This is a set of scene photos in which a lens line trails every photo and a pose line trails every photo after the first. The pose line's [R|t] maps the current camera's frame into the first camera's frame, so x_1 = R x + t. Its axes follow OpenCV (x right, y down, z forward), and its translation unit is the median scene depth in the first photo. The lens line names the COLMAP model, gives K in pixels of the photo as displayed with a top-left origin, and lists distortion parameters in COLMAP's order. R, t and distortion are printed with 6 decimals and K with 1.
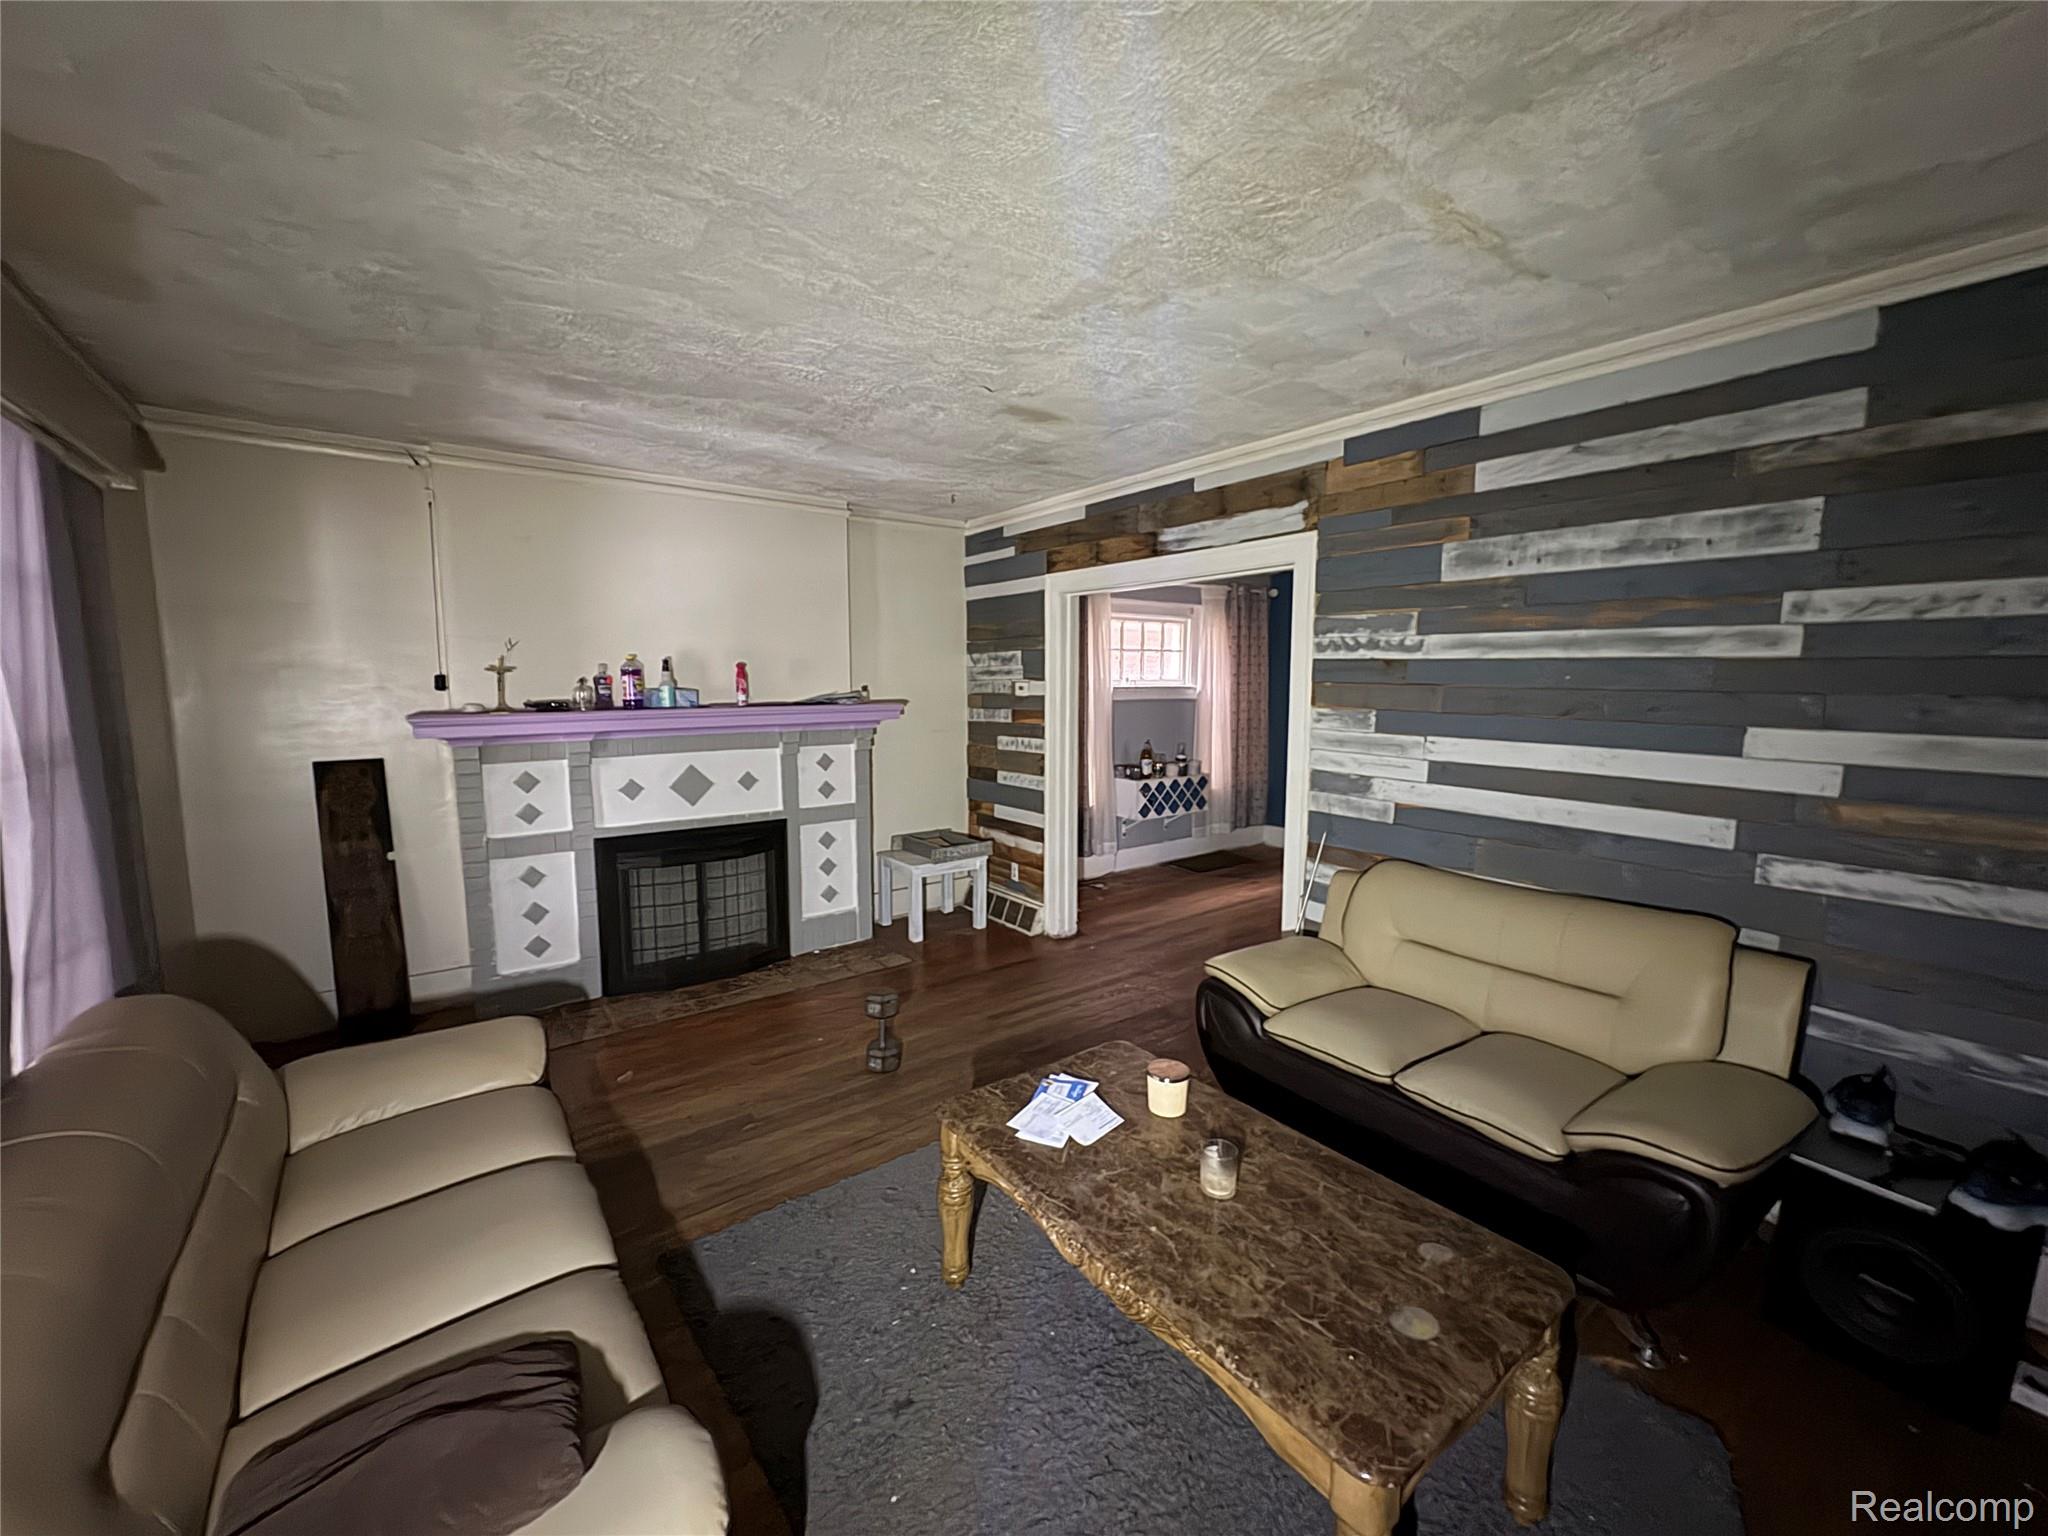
lens RADIAL K [[814.5, 0, 1024.0], [0, 814.5, 768.0], [0, 0, 1]] dist [0.001787, -0.000289]
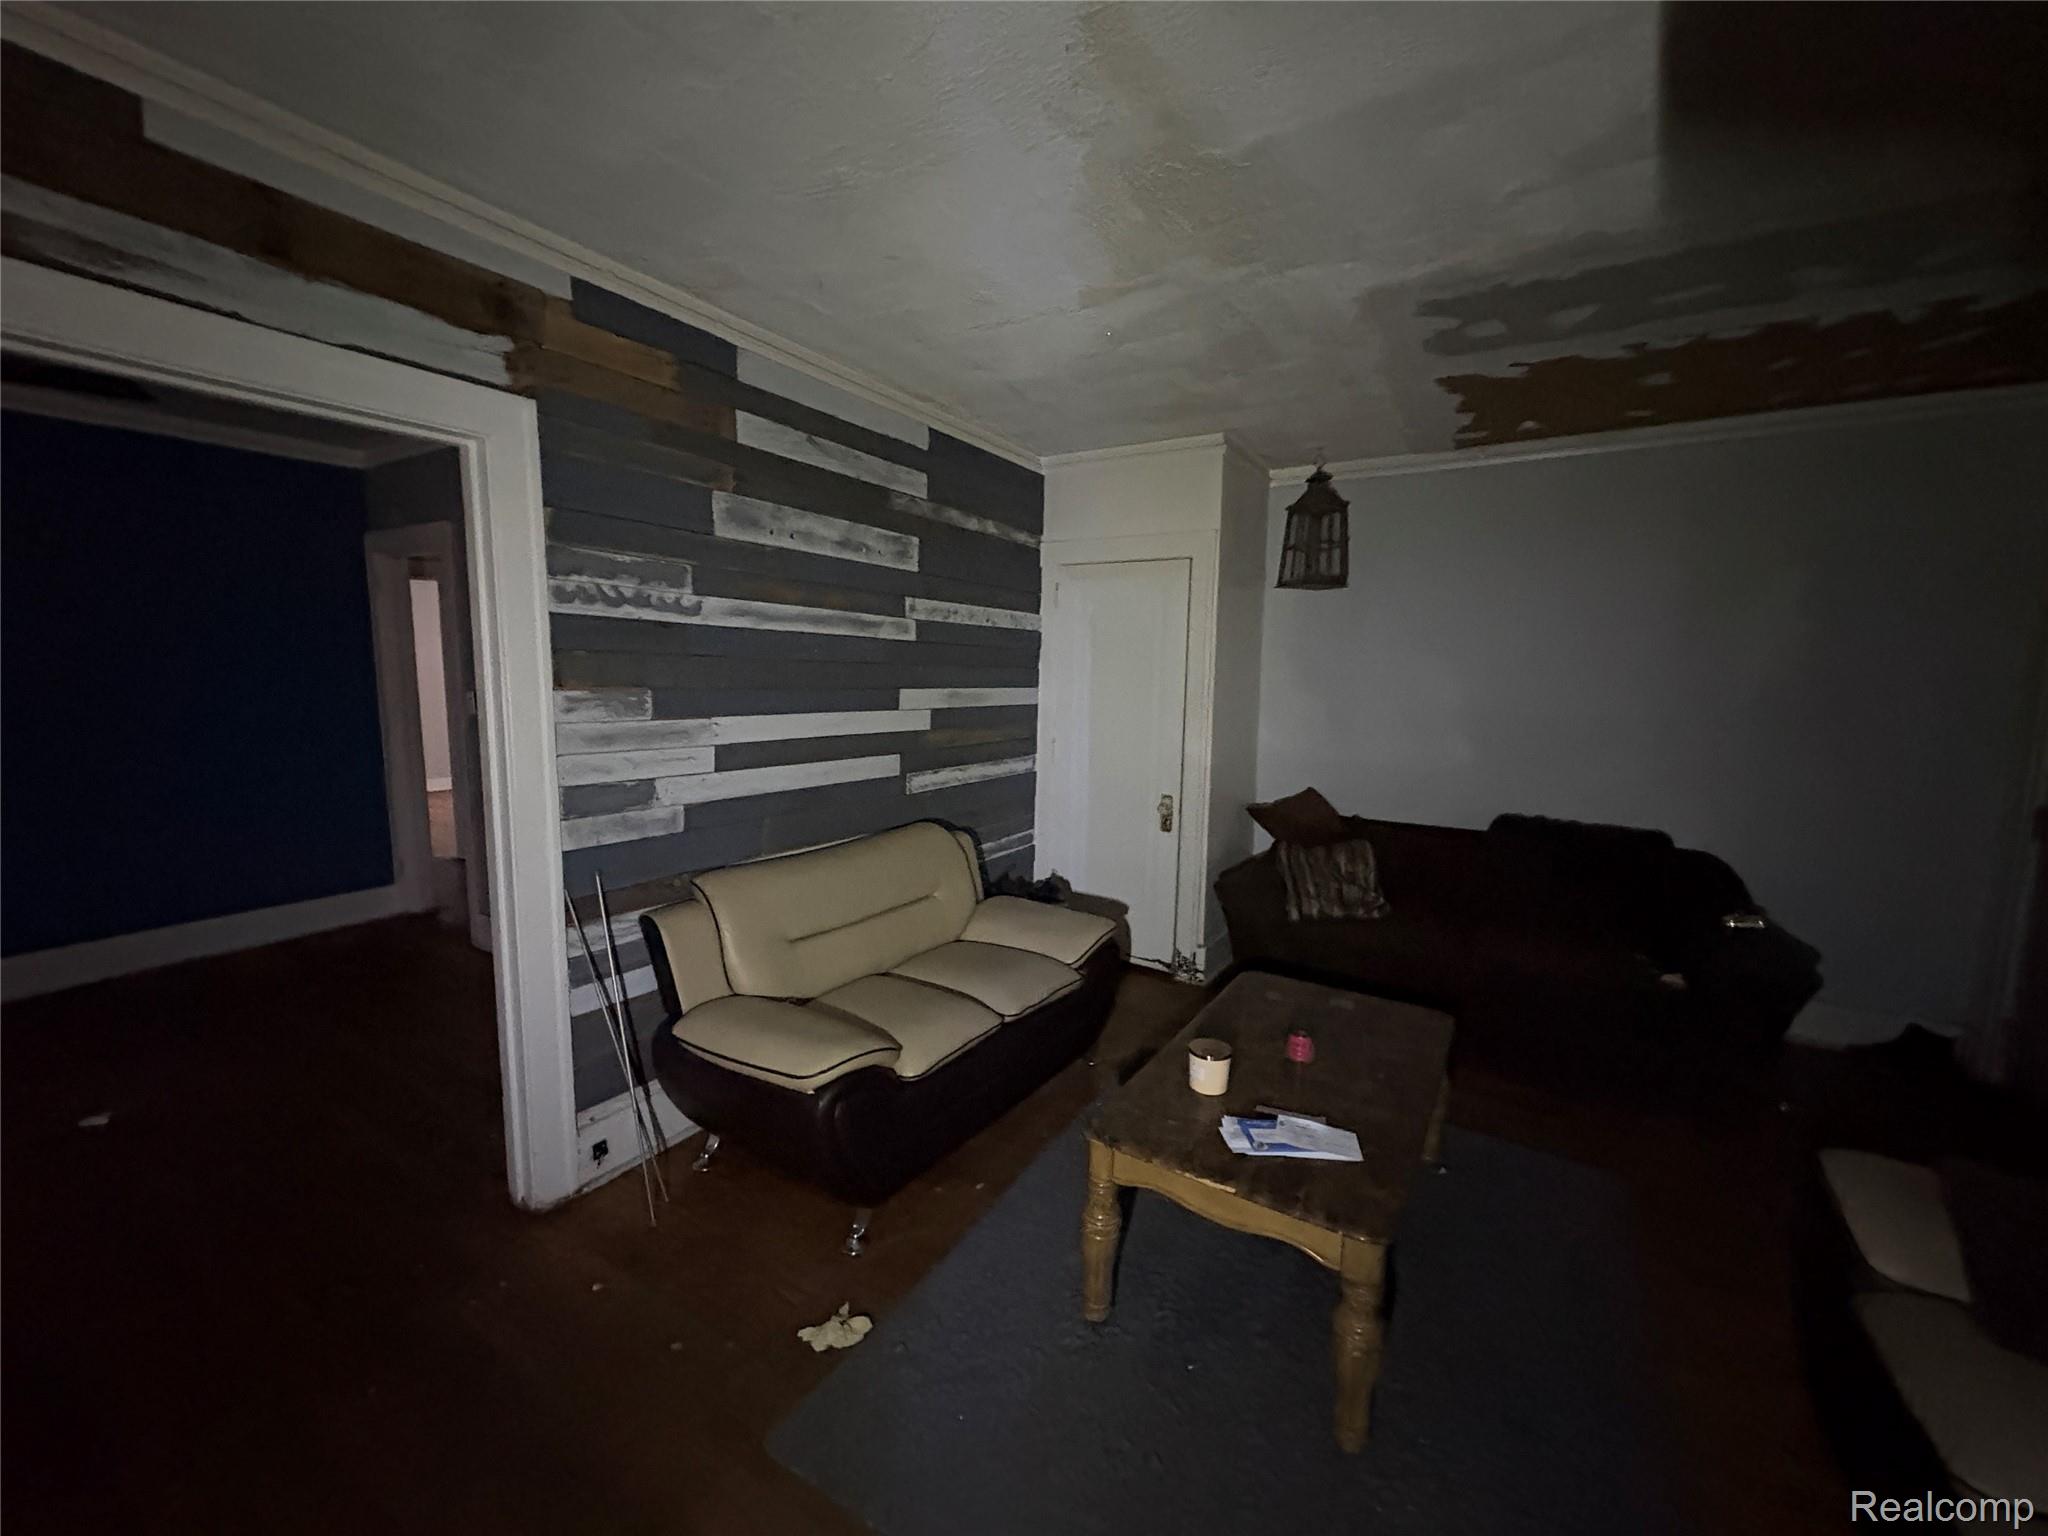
lens RADIAL K [[814.5, 0, 1024.0], [0, 814.5, 768.0], [0, 0, 1]] dist [0.001787, -0.000289]
pose [[-0.359124, -0.121913, 0.925293, -0.410750], [0.084891, 0.983055, 0.162471, -0.097497], [-0.929421, 0.136896, -0.342689, 0.998244]]
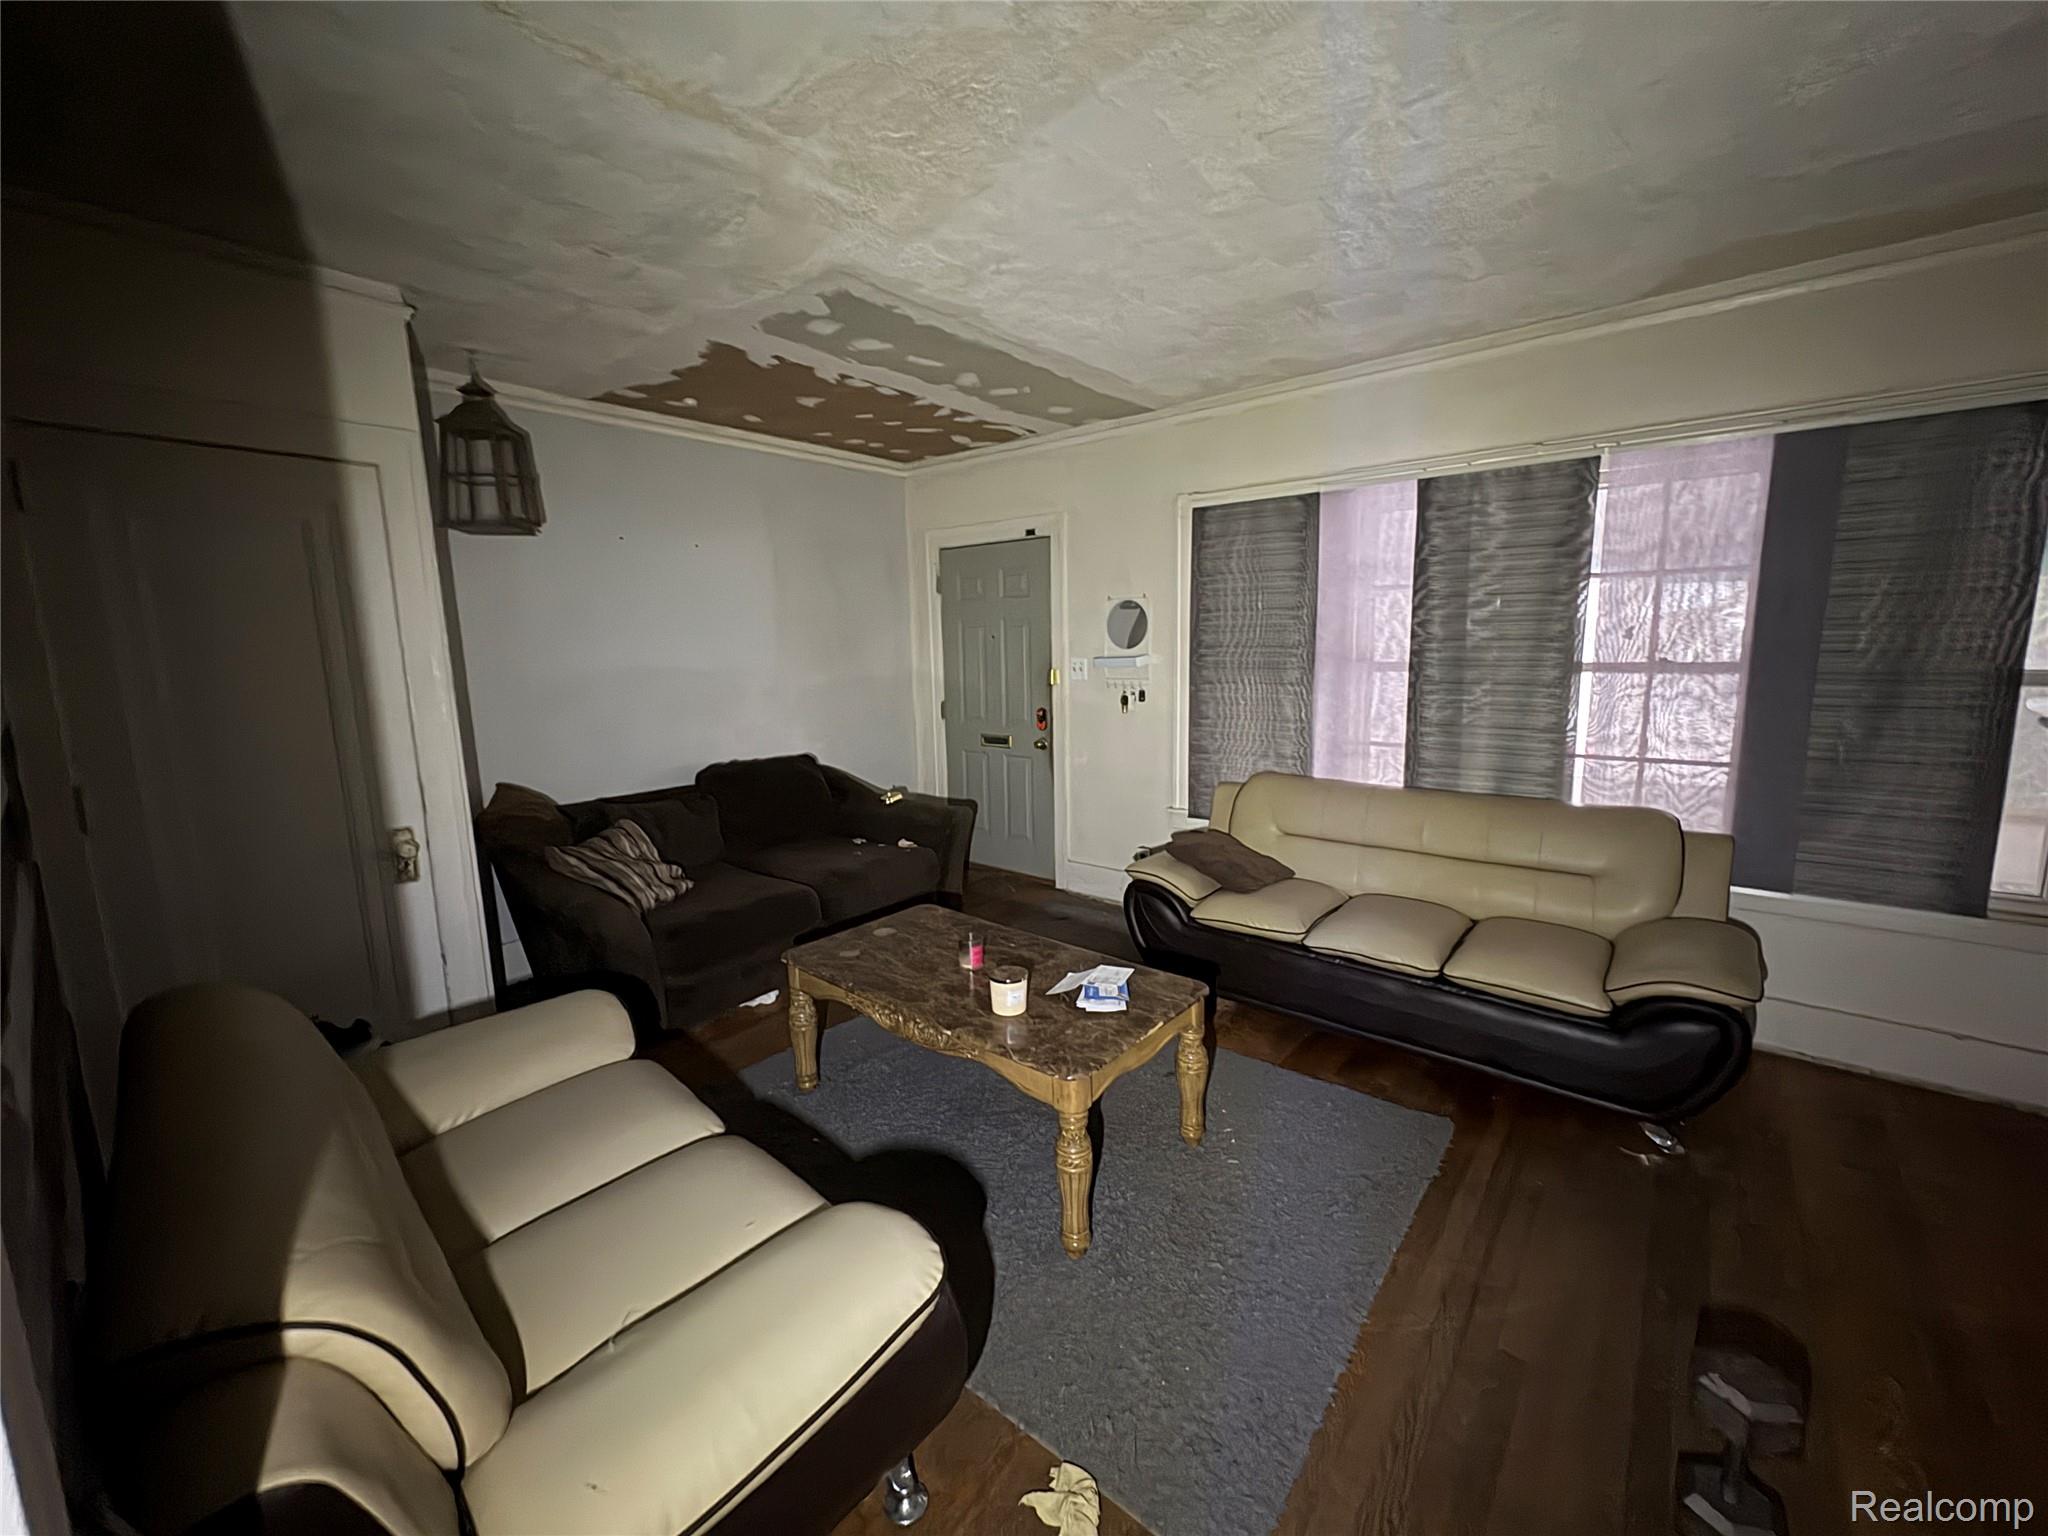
lens RADIAL K [[814.5, 0, 1024.0], [0, 814.5, 768.0], [0, 0, 1]] dist [0.001787, -0.000289]
pose [[-0.974002, 0.051236, -0.220668, 0.251890], [-0.007792, 0.965935, 0.258668, -0.112779], [0.226405, 0.253663, -0.940423, 1.291510]]
